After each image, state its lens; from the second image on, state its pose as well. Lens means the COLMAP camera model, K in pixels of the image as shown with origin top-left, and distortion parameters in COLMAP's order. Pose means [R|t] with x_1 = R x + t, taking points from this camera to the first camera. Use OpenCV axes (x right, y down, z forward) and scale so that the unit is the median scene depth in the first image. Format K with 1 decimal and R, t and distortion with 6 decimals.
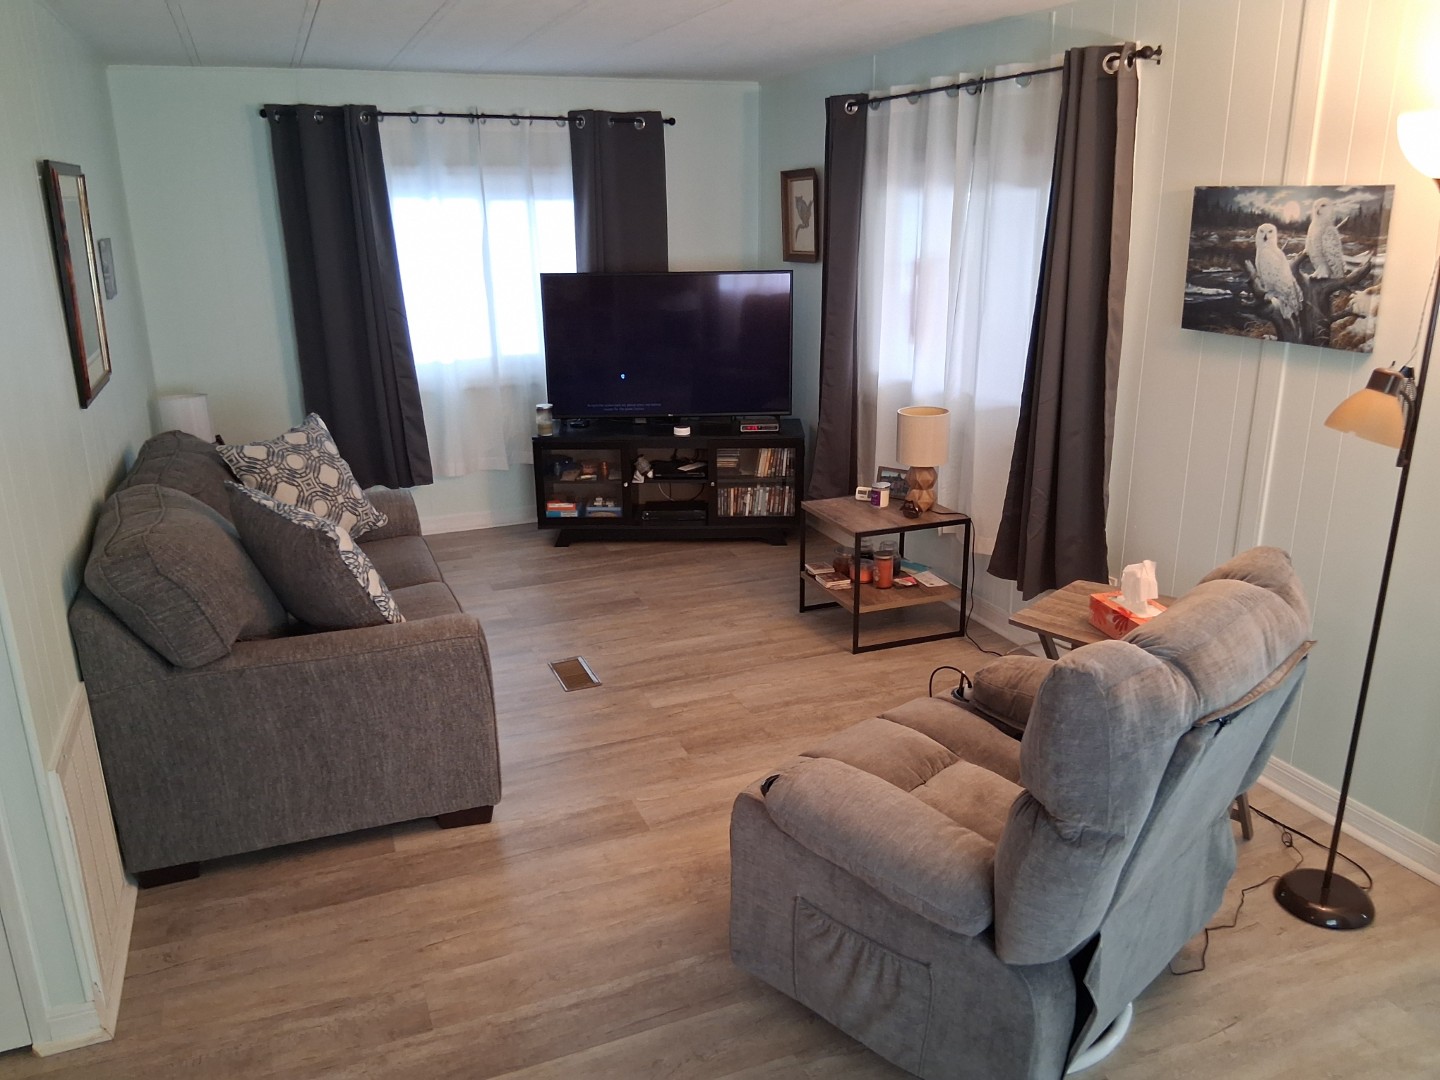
lens RADIAL K [[1094.5, 0, 730.3], [0, 1094.5, 539.7], [0, 0, 1]] dist [0.099158, -0.156342]
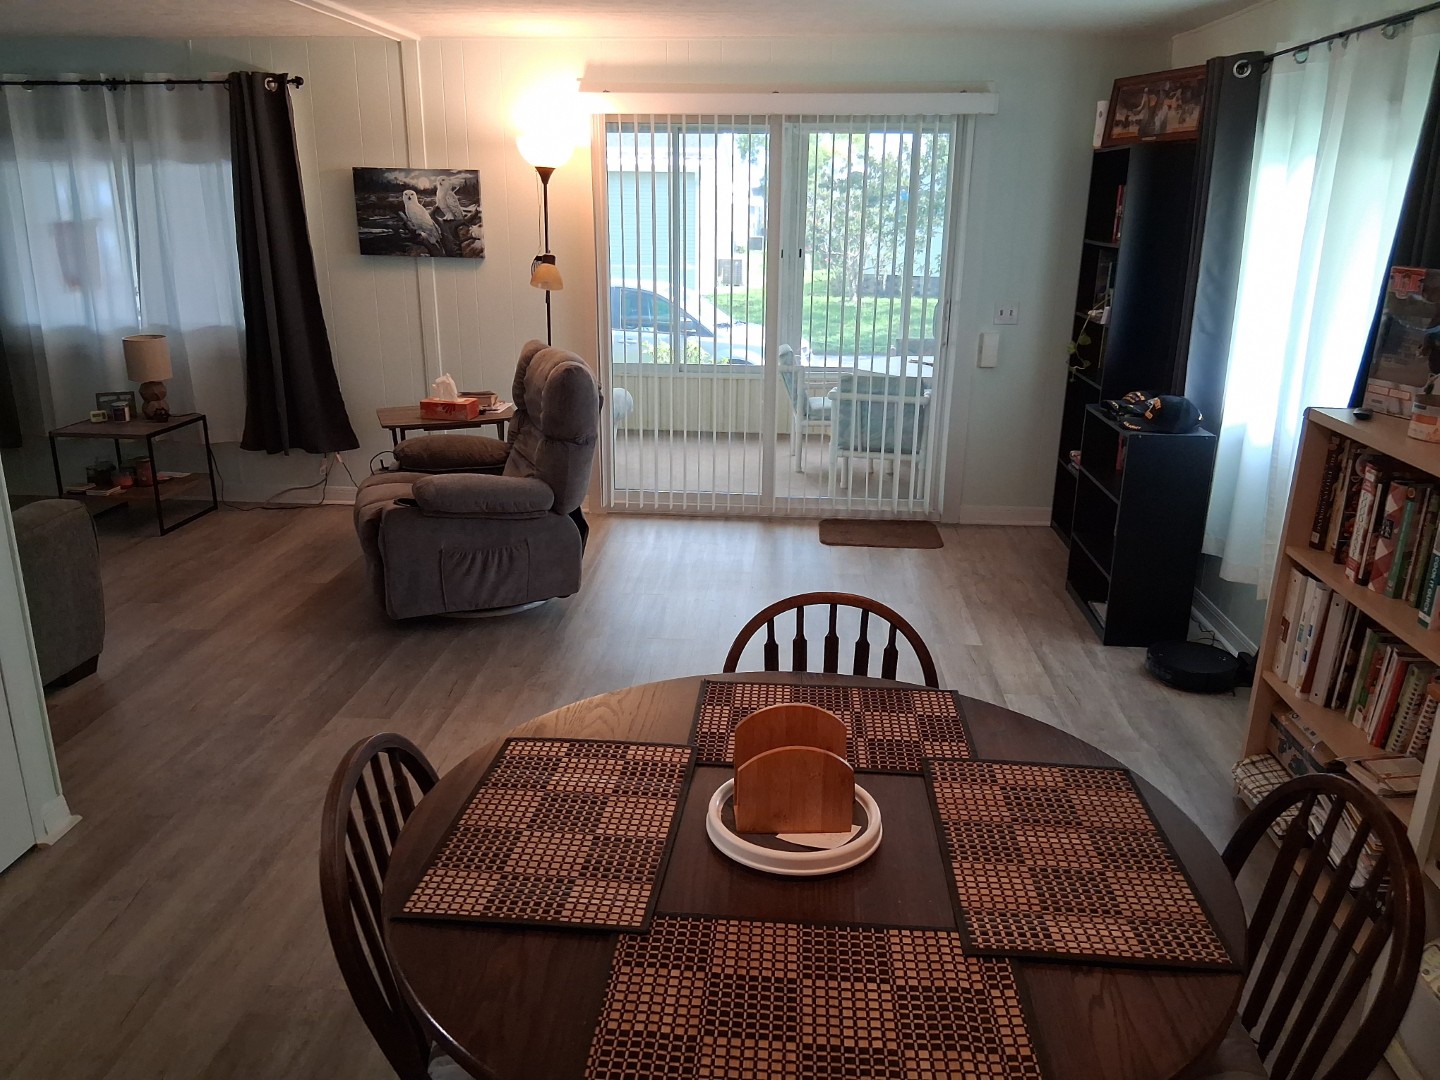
lens RADIAL K [[1094.5, 0, 715.3], [0, 1094.5, 541.3], [0, 0, 1]] dist [0.099158, -0.156342]
pose [[0.456100, -0.253489, 0.853063, -0.940492], [0.249177, 0.956609, 0.151033, 0.106920], [-0.854332, 0.143678, 0.499473, -0.222188]]
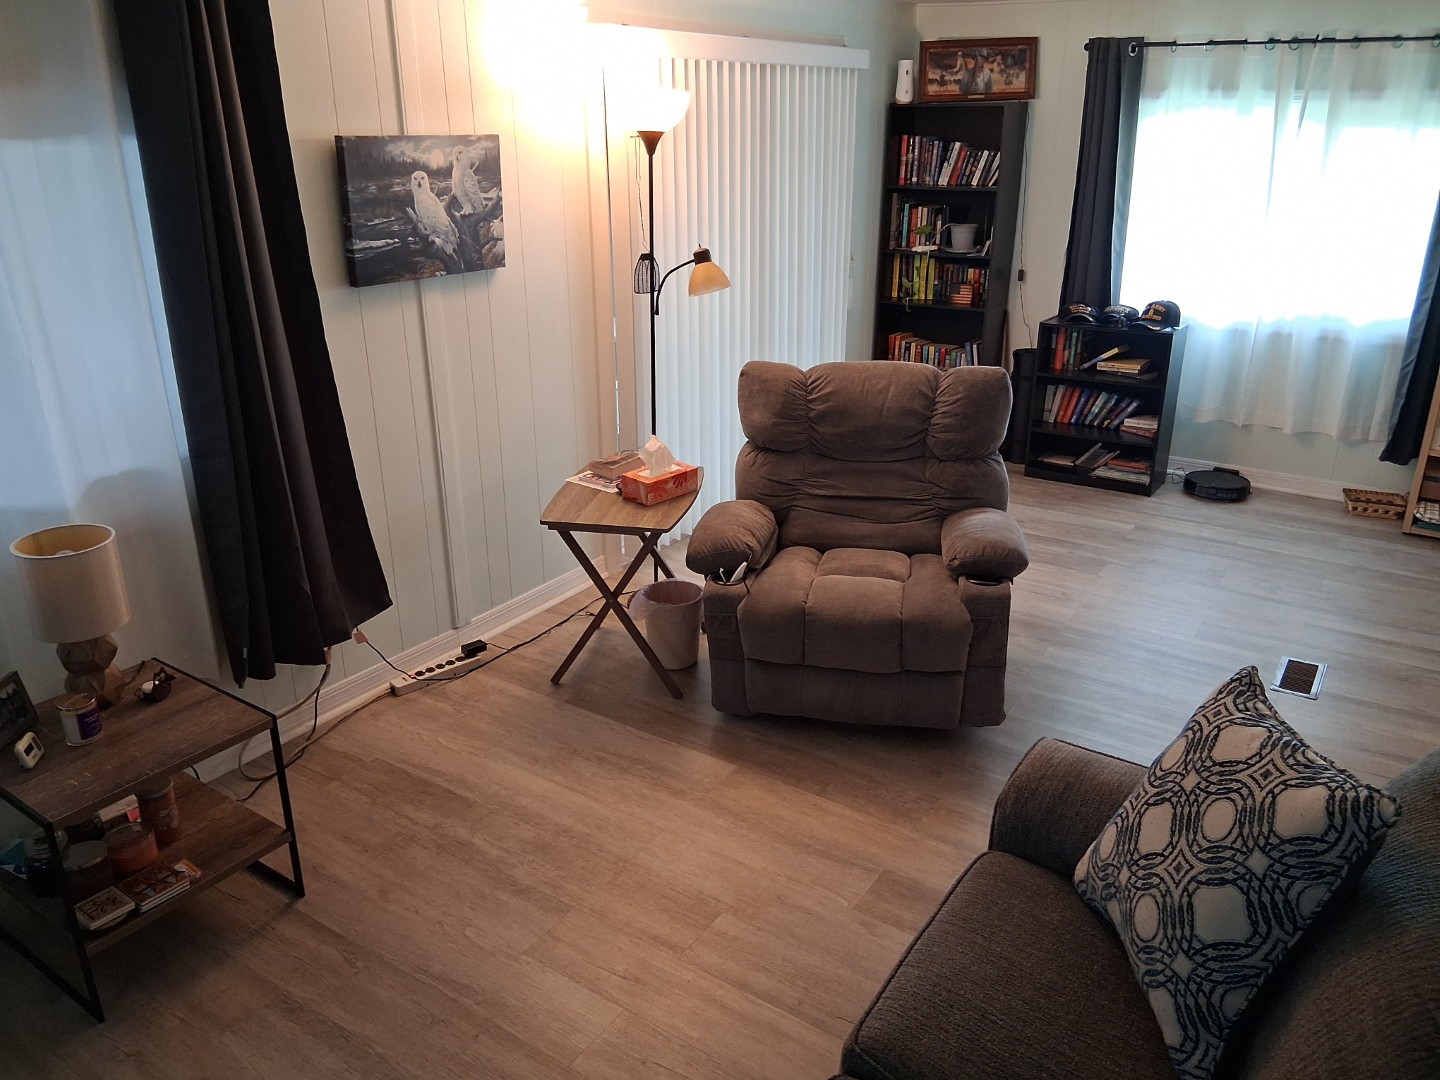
lens RADIAL K [[1094.5, 0, 724.4], [0, 1094.5, 544.6], [0, 0, 1]] dist [0.099158, -0.156342]
pose [[-0.553390, -0.293147, 0.779631, -0.630116], [0.251387, 0.833587, 0.491872, -0.434173], [-0.794080, 0.468186, -0.387605, 1.341677]]
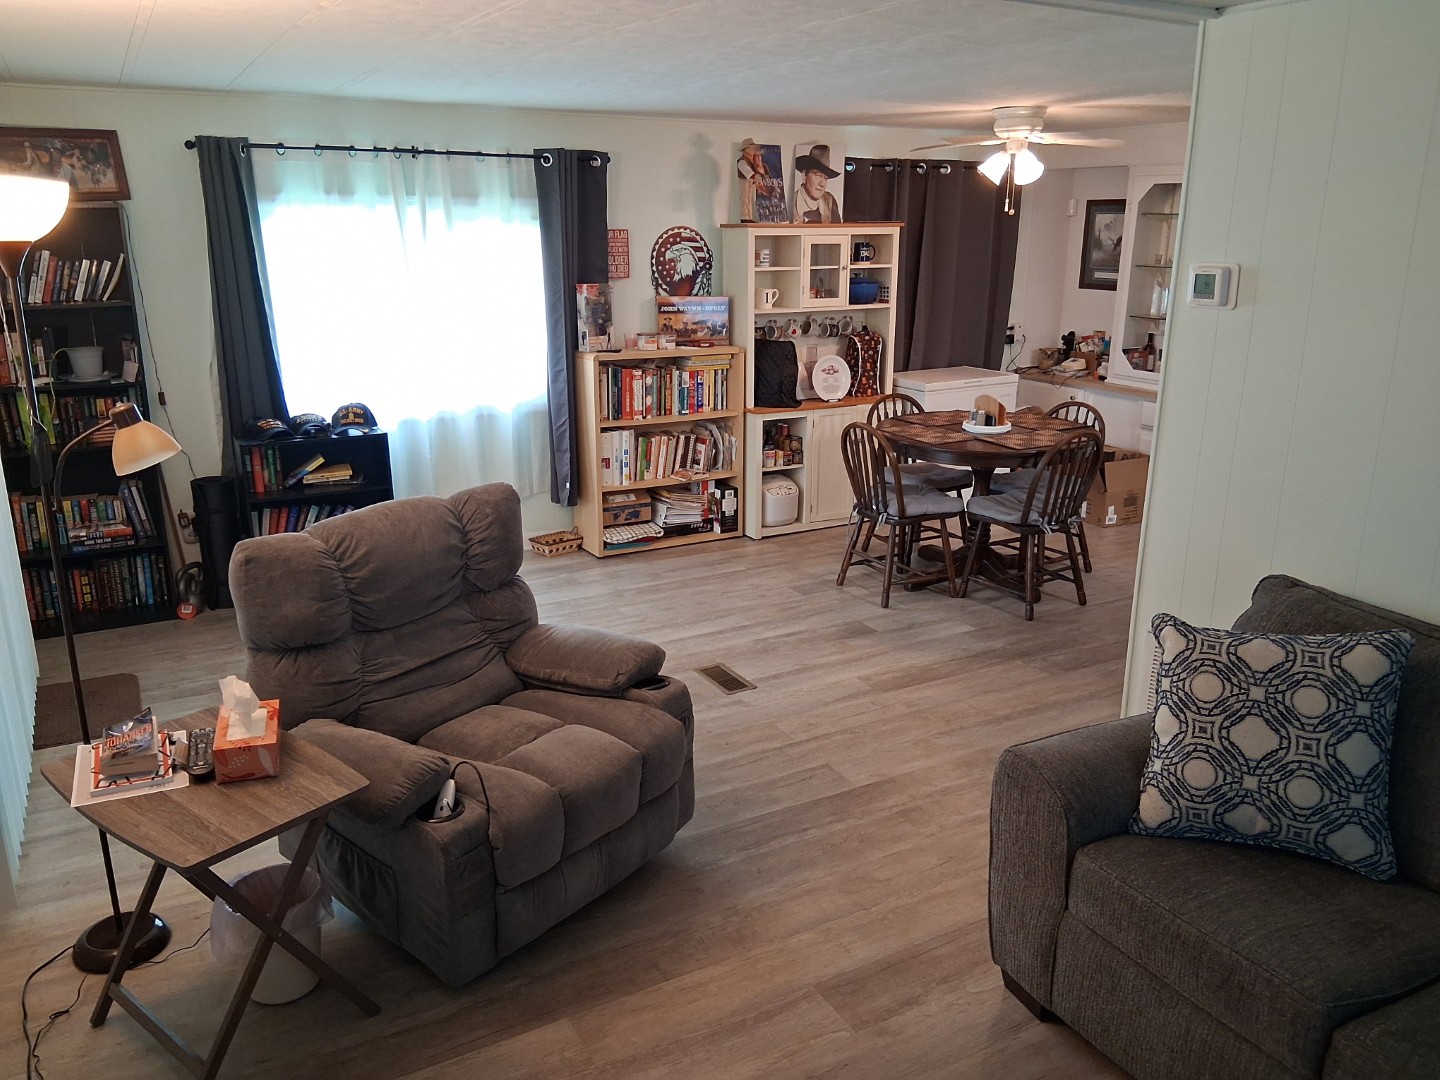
lens RADIAL K [[1094.5, 0, 716.7], [0, 1094.5, 547.5], [0, 0, 1]] dist [0.099158, -0.156342]
pose [[-0.993996, 0.036182, -0.103263, 0.098395], [-0.027495, 0.830870, 0.555786, -0.504499], [0.105908, 0.555288, -0.824887, 1.537739]]
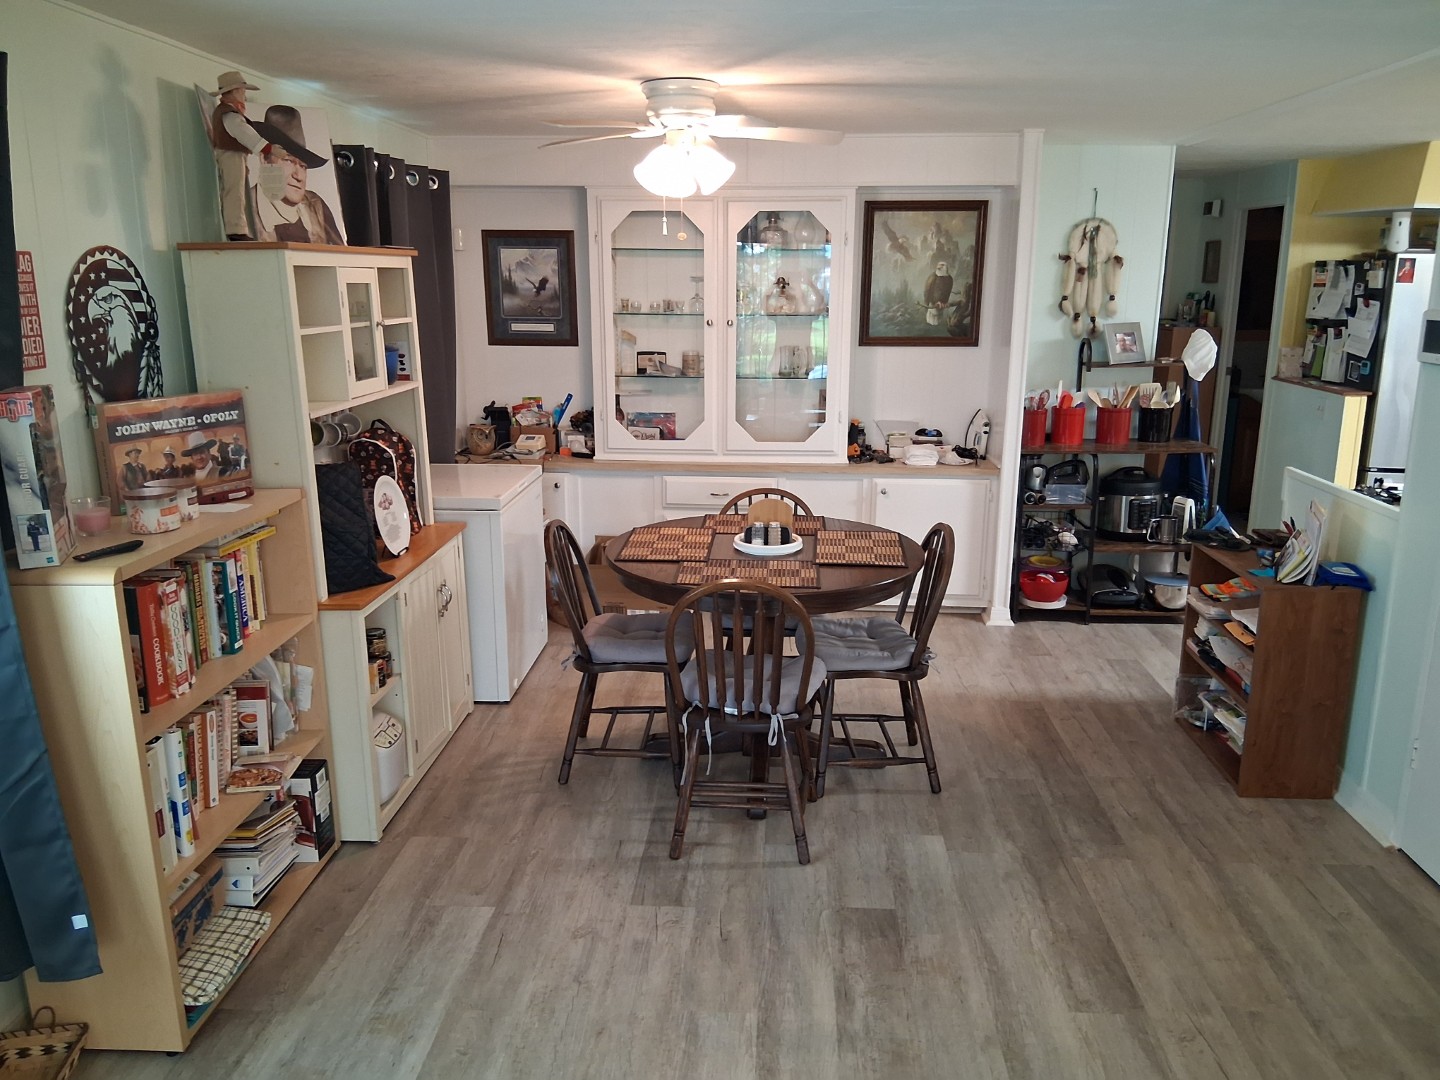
lens RADIAL K [[1094.5, 0, 722.6], [0, 1094.5, 538.6], [0, 0, 1]] dist [0.099158, -0.156342]
pose [[-0.440410, 0.216812, -0.871224, 0.545278], [-0.260215, 0.897923, 0.354997, -0.108085], [0.859260, 0.383050, -0.339036, 0.369827]]
